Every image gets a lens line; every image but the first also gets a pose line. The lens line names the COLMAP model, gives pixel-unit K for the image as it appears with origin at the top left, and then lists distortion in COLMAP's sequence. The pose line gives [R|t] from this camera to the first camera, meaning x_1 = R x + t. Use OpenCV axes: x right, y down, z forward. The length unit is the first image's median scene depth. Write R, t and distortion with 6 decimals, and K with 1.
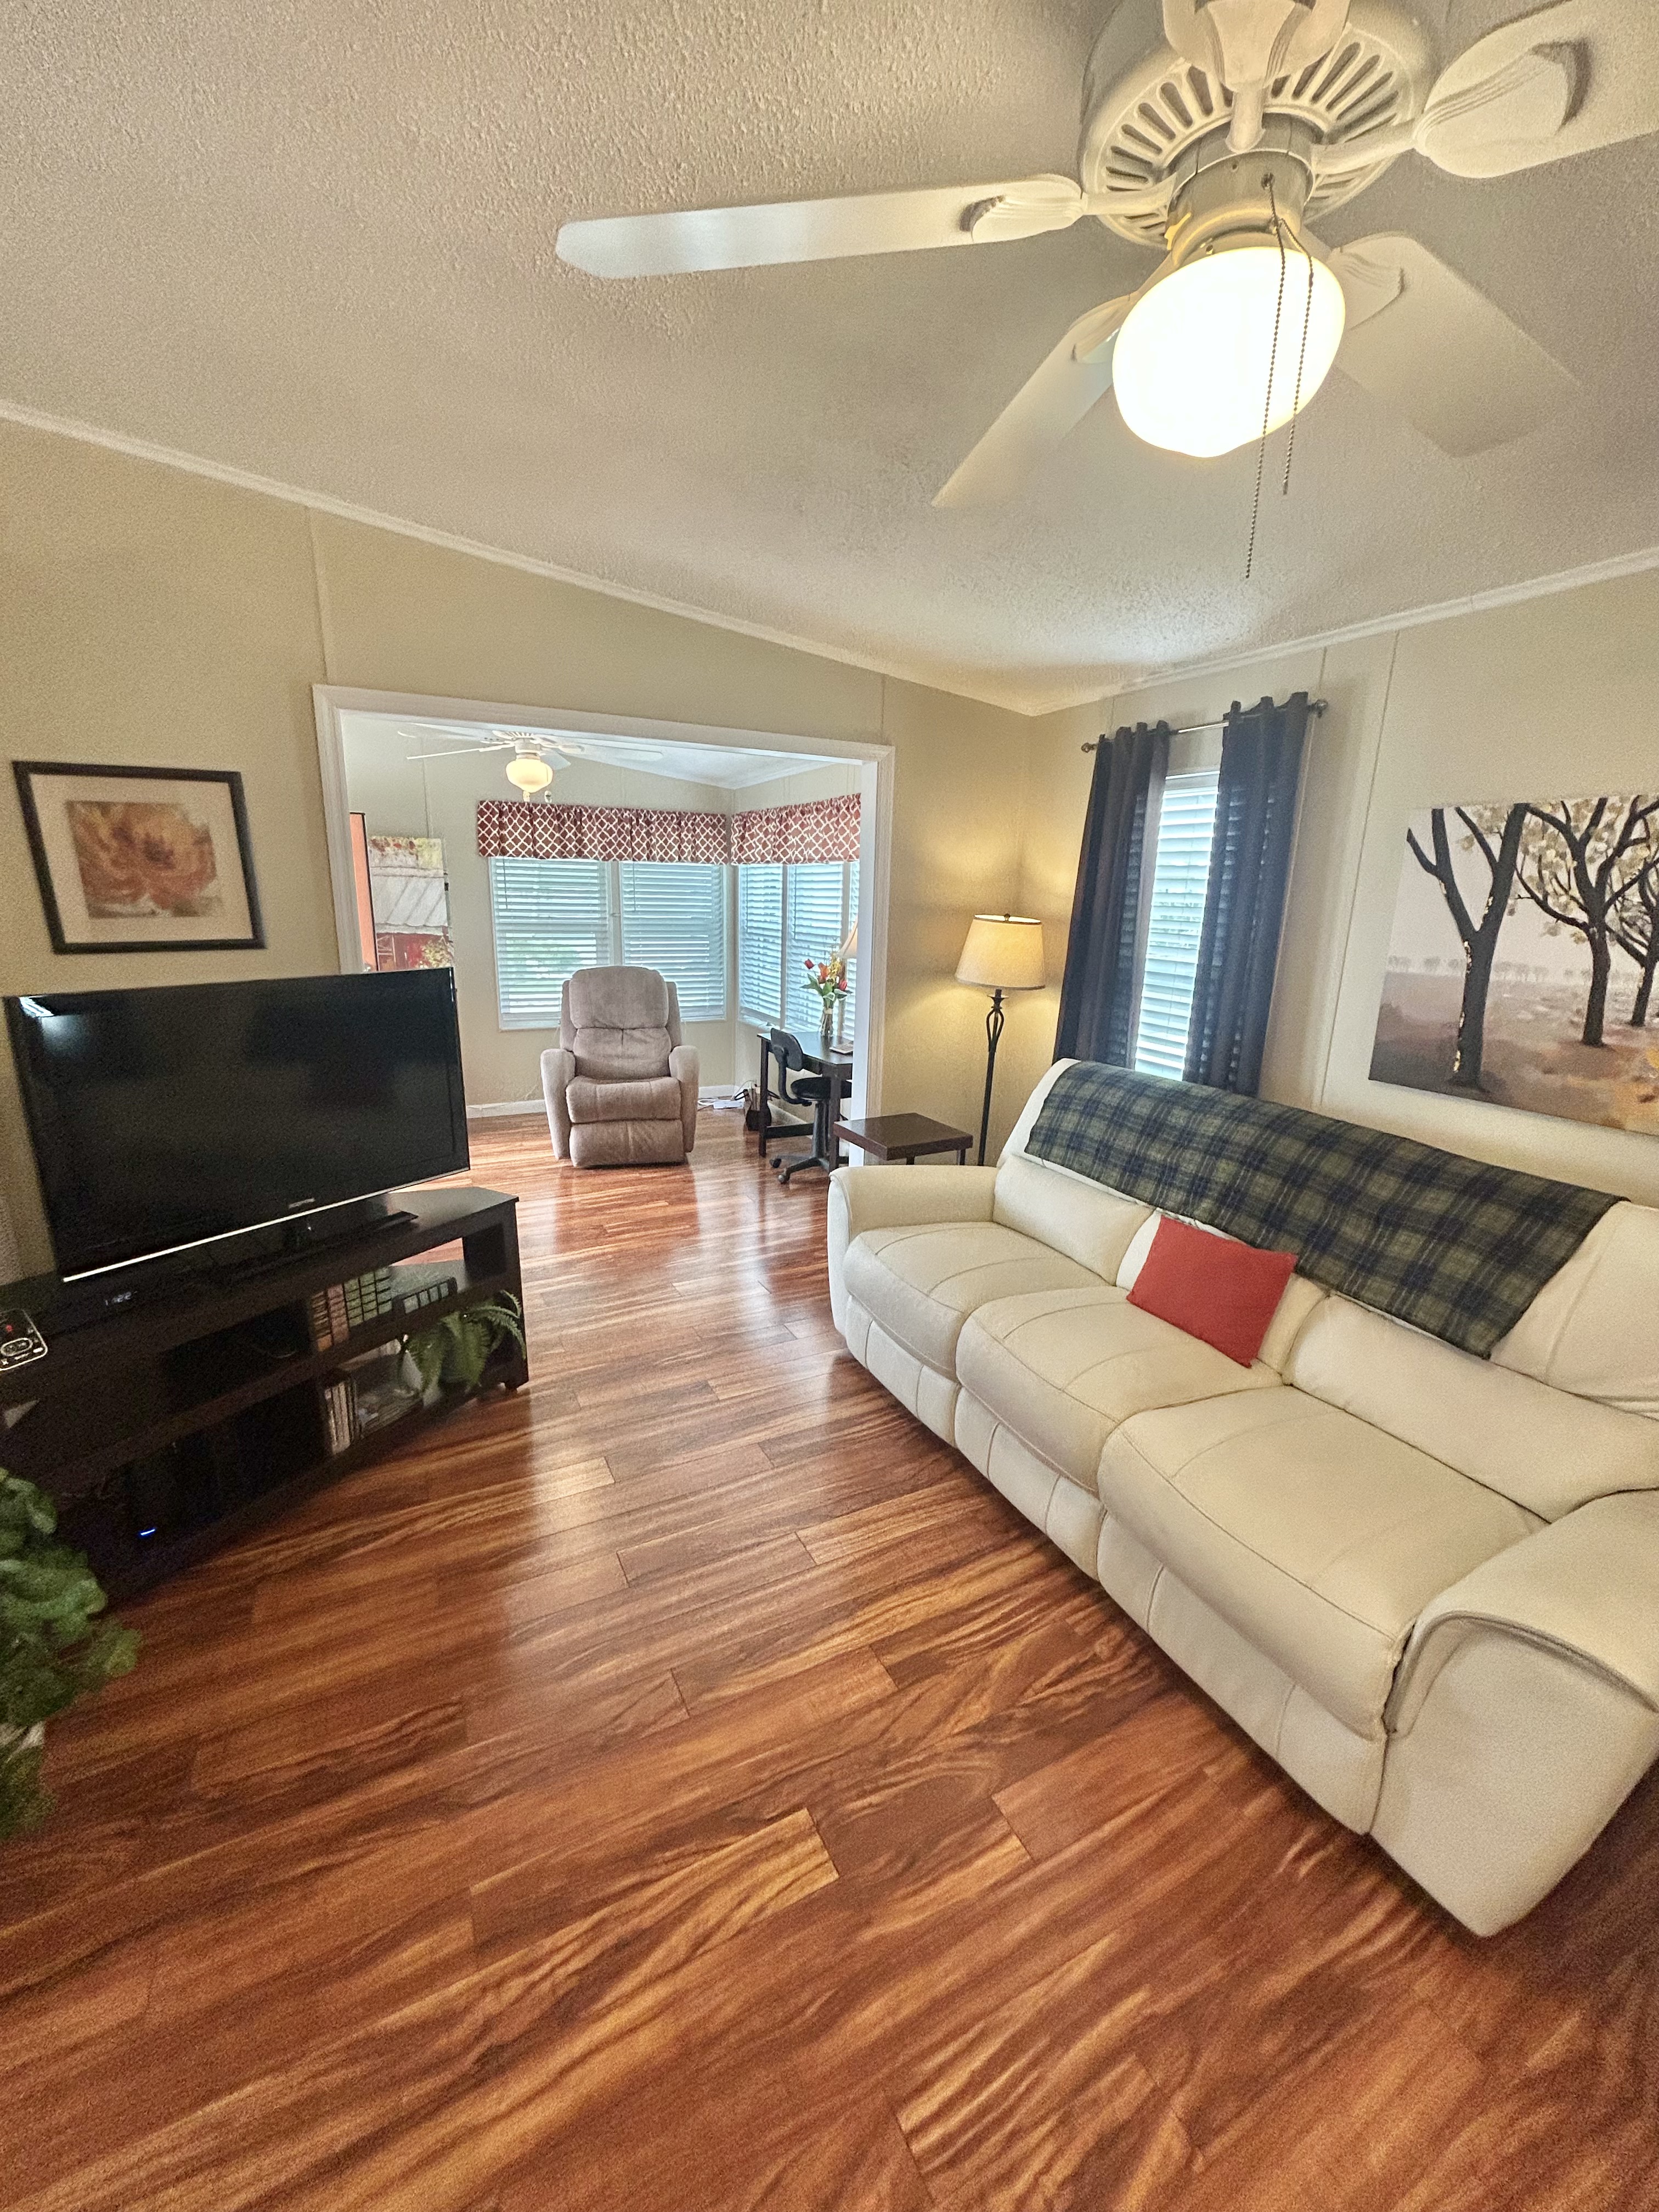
lens RADIAL K [[895.1, 0, 843.6], [0, 895.1, 1112.1], [0, 0, 1]] dist [-0.000154, 0.000107]
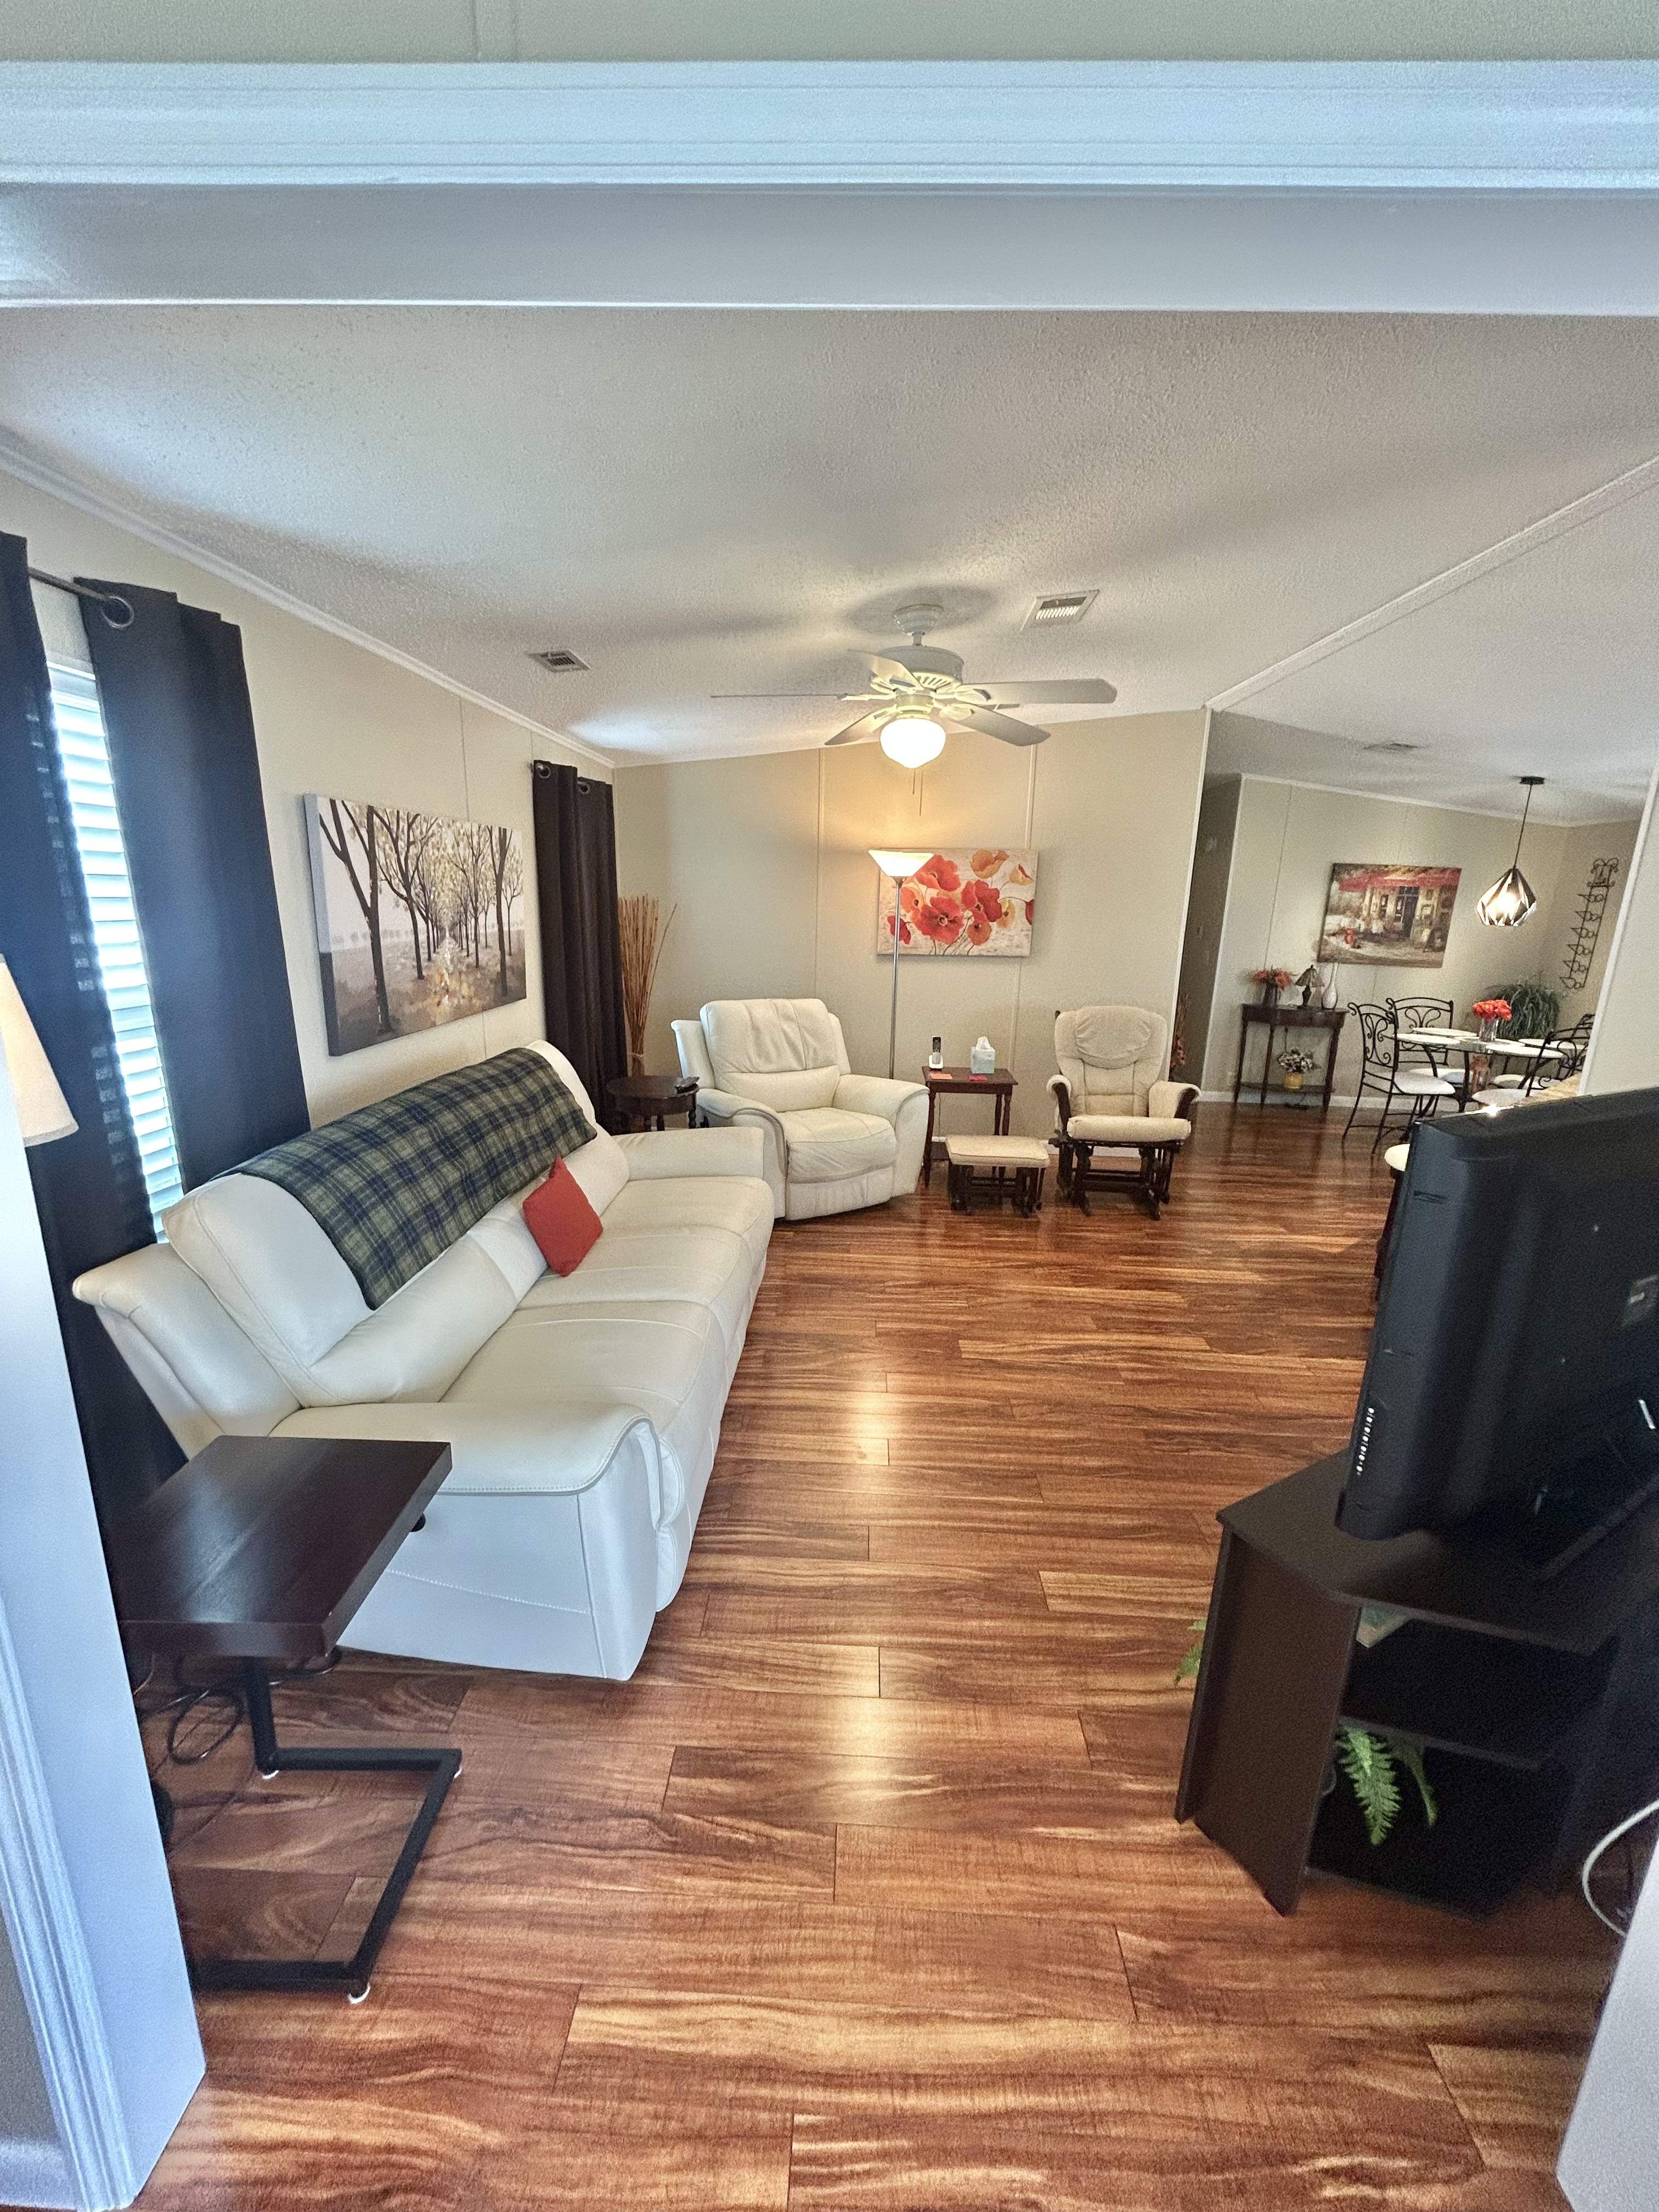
lens RADIAL K [[895.1, 0, 840.8], [0, 895.1, 1109.9], [0, 0, 1]] dist [-0.000154, 0.000107]
pose [[-0.869539, -0.161359, 0.466761, -0.473791], [0.070805, 0.894624, 0.441174, -0.455138], [-0.488763, 0.416667, -0.766485, 1.764520]]
